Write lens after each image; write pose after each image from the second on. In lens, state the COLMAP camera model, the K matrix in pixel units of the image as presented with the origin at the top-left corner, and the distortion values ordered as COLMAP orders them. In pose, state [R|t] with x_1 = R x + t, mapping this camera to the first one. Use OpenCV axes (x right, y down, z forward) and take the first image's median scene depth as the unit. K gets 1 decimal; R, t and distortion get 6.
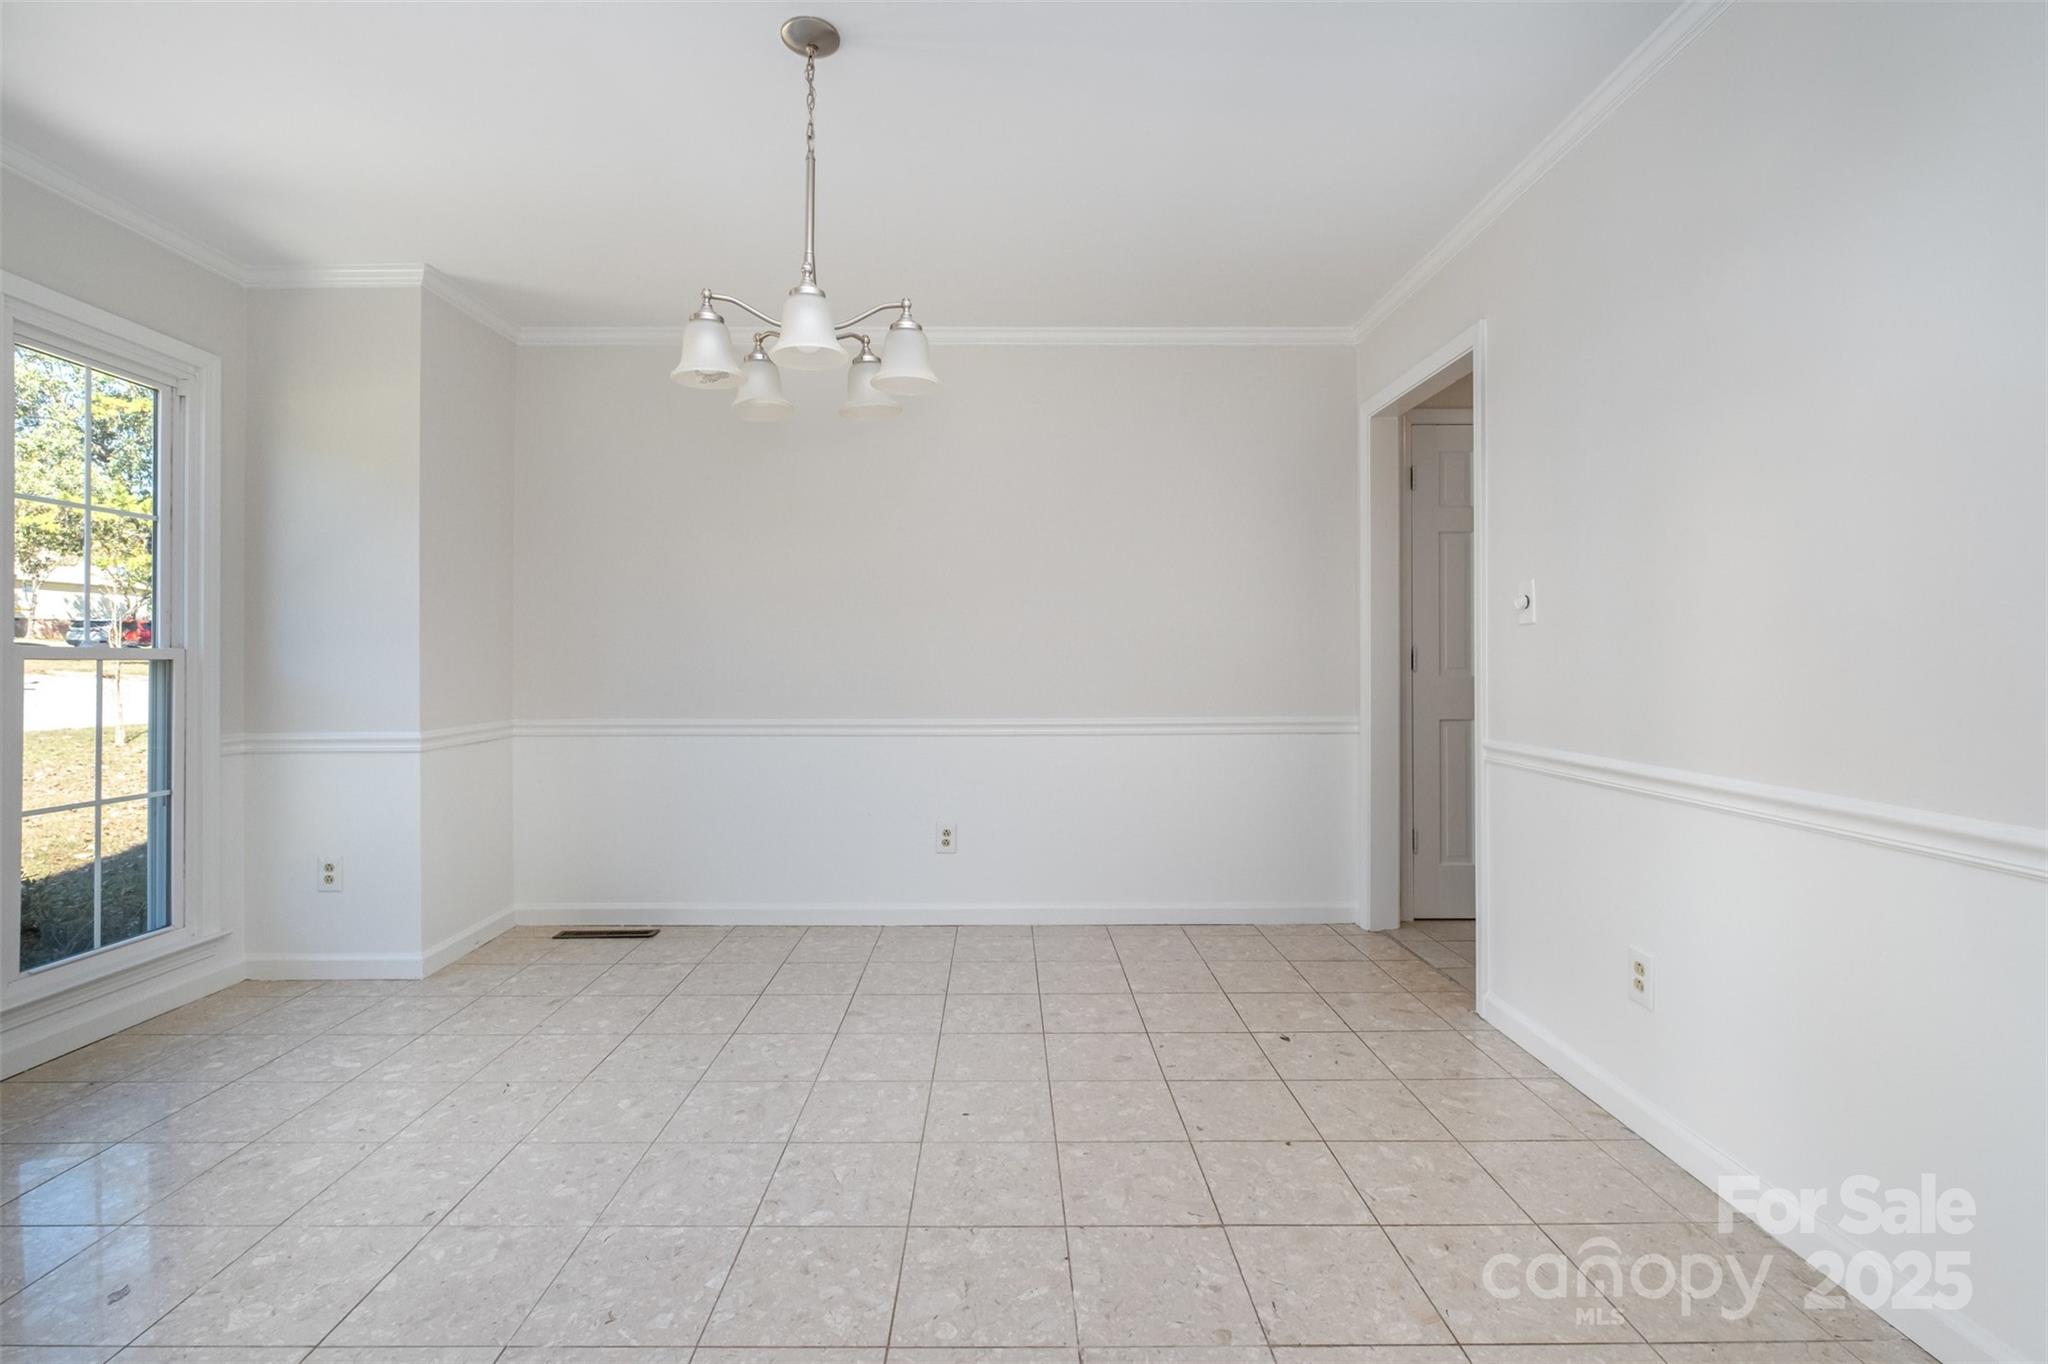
lens RADIAL K [[894.2, 0, 1021.5], [0, 894.2, 669.1], [0, 0, 1]] dist [-0.007436, -0.000083]
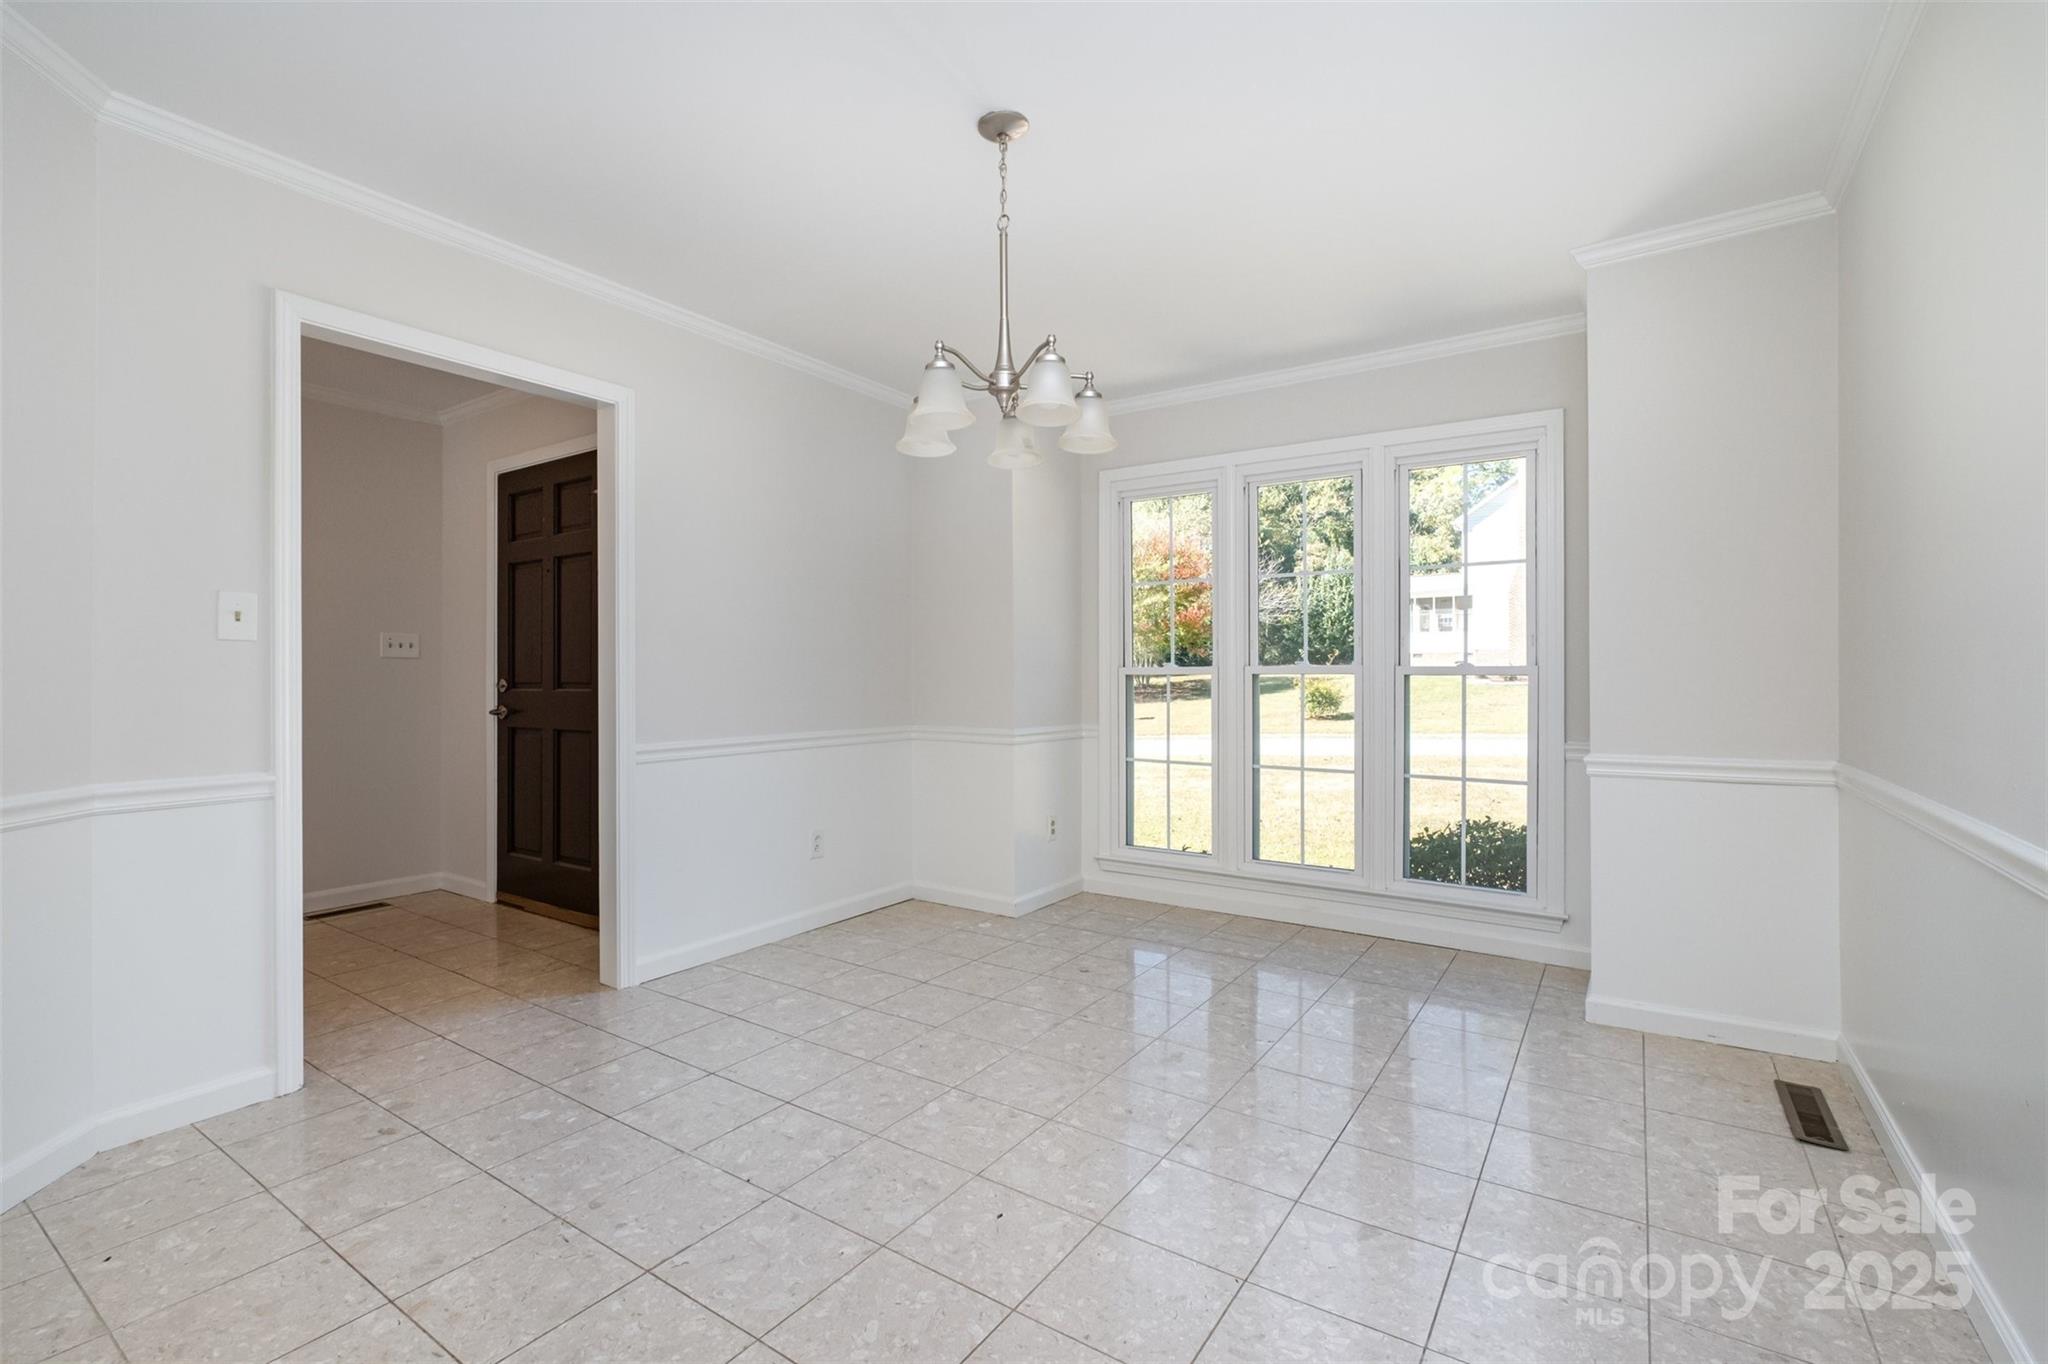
lens RADIAL K [[894.2, 0, 1009.3], [0, 894.2, 673.4], [0, 0, 1]] dist [-0.007436, -0.000083]
pose [[-0.570580, 0.001420, -0.821241, 0.766374], [-0.007073, 0.999953, 0.006643, -0.032716], [0.821212, 0.009599, -0.570543, 1.800784]]
